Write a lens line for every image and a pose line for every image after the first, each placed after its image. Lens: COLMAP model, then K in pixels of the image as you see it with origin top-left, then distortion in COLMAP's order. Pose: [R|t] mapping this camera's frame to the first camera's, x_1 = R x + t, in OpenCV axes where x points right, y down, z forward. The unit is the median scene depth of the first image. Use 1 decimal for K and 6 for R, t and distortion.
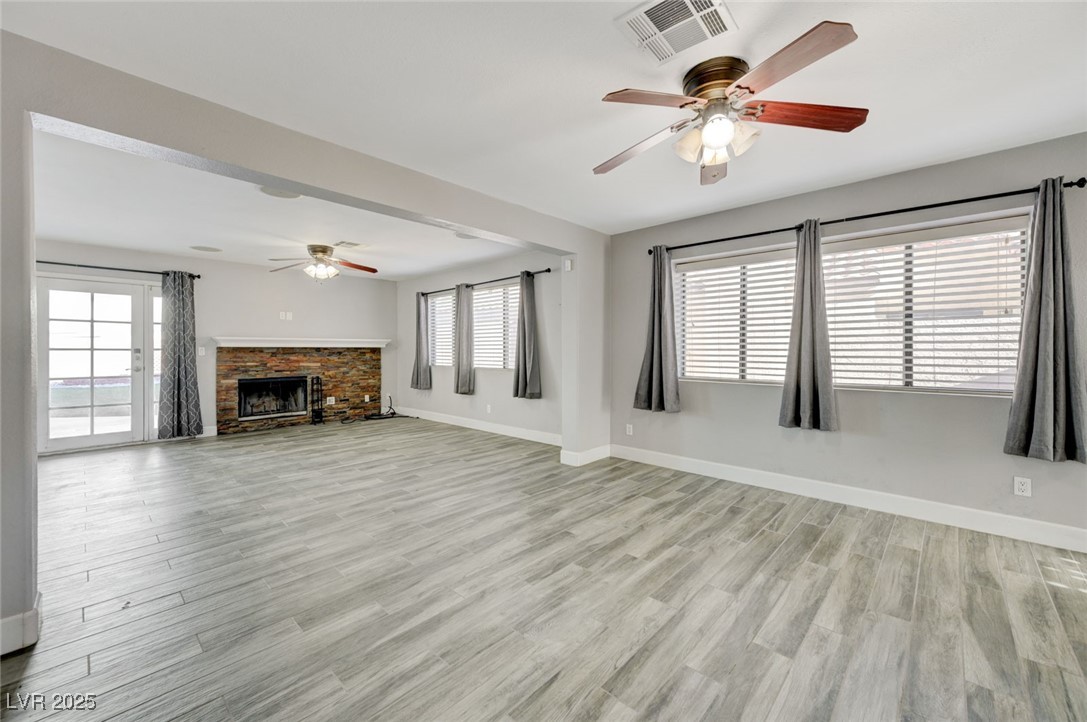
lens RADIAL K [[426.2, 0, 541.5], [0, 426.2, 352.2], [0, 0, 1]] dist [0.001406, 0.000266]
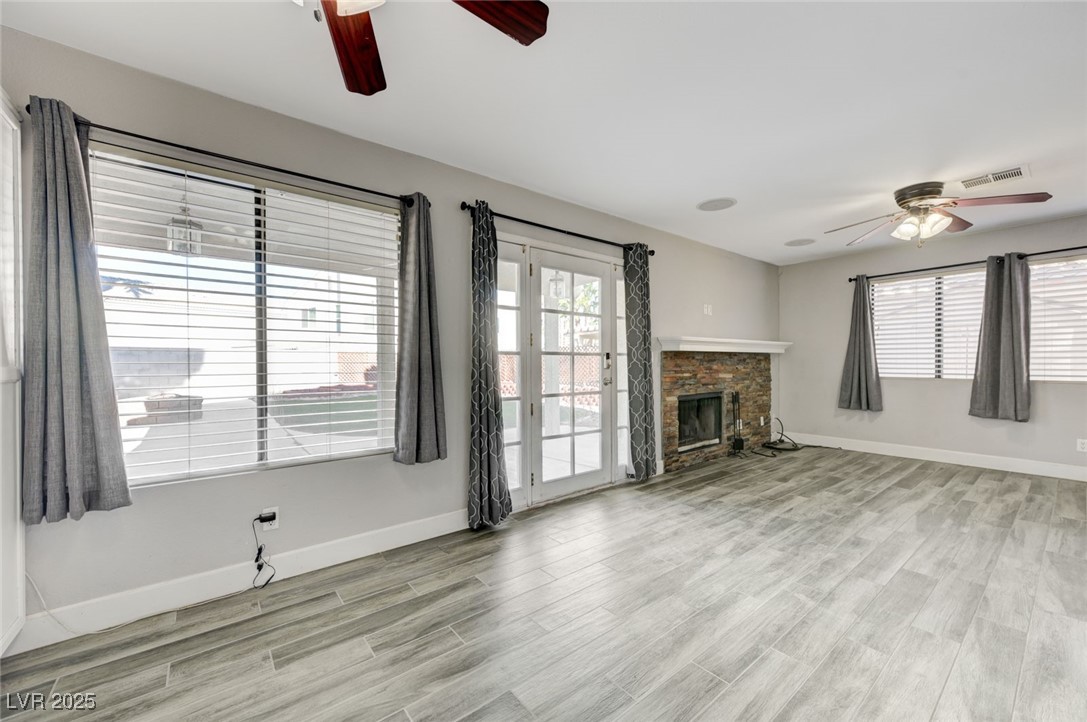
lens RADIAL K [[426.2, 0, 545.8], [0, 426.2, 364.8], [0, 0, 1]] dist [0.001406, 0.000266]
pose [[0.990285, -0.004160, -0.138992, -0.791612], [0.004118, 0.999991, -0.000589, 0.009704], [0.138993, 0.000011, 0.990293, 0.238245]]
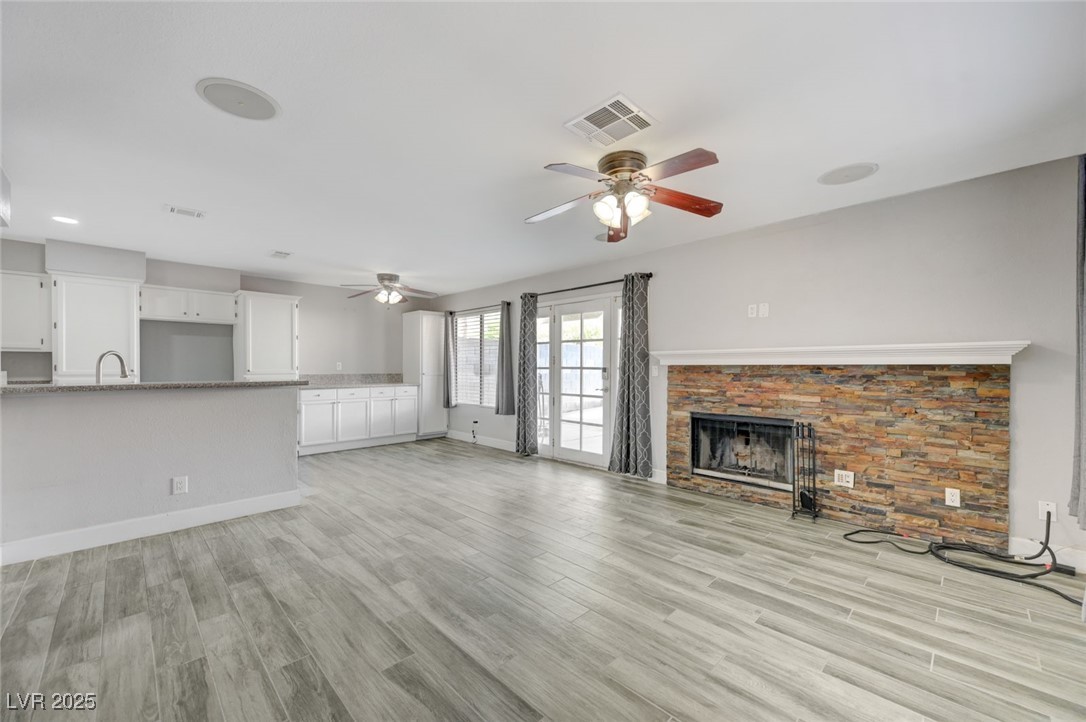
lens RADIAL K [[425.8, 0, 545.8], [0, 425.8, 366.8], [0, 0, 1]] dist [0.001406, 0.000266]
pose [[-0.028679, -0.000551, -0.999589, -0.016647], [-0.009372, 0.999956, -0.000282, -0.006615], [0.999545, 0.009360, -0.028683, 0.747525]]
